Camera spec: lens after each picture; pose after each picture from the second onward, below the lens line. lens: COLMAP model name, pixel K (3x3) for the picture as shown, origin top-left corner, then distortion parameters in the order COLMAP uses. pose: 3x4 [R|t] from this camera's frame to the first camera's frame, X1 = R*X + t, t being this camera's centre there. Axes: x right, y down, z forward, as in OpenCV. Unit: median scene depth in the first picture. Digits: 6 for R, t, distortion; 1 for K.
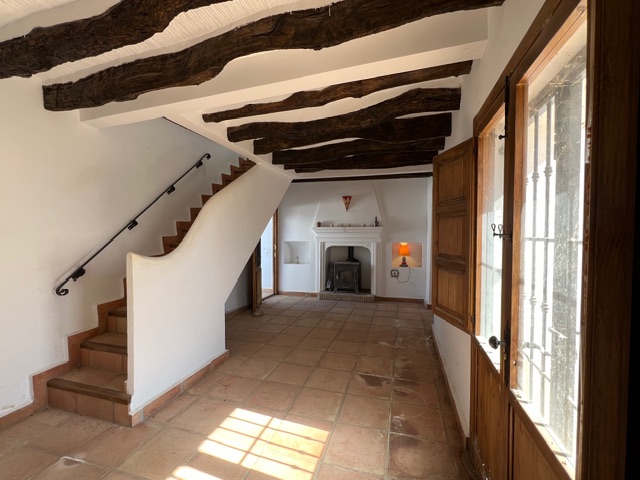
lens RADIAL K [[277.4, 0, 320.8], [0, 277.4, 240.5], [0, 0, 1]] dist [-0.003952, 0.000121]
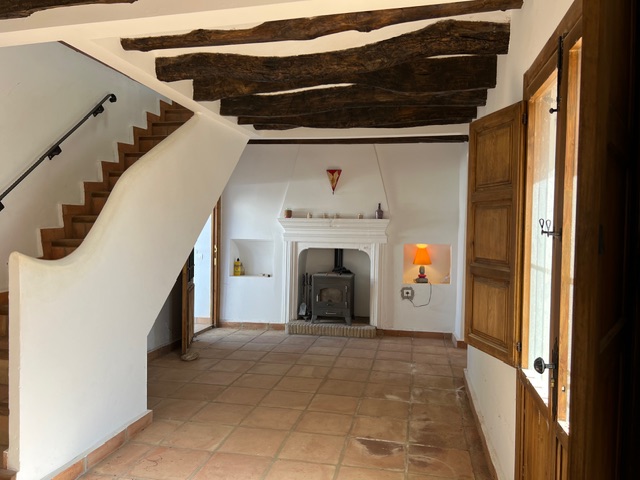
lens RADIAL K [[483.6, 0, 319.2], [0, 483.6, 242.1], [0, 0, 1]] dist [0.035829, -0.028697]
pose [[0.995976, 0.012656, 0.088722, -0.064308], [-0.012894, 0.999915, 0.002112, 0.005773], [-0.088687, -0.003248, 0.996054, -0.157160]]
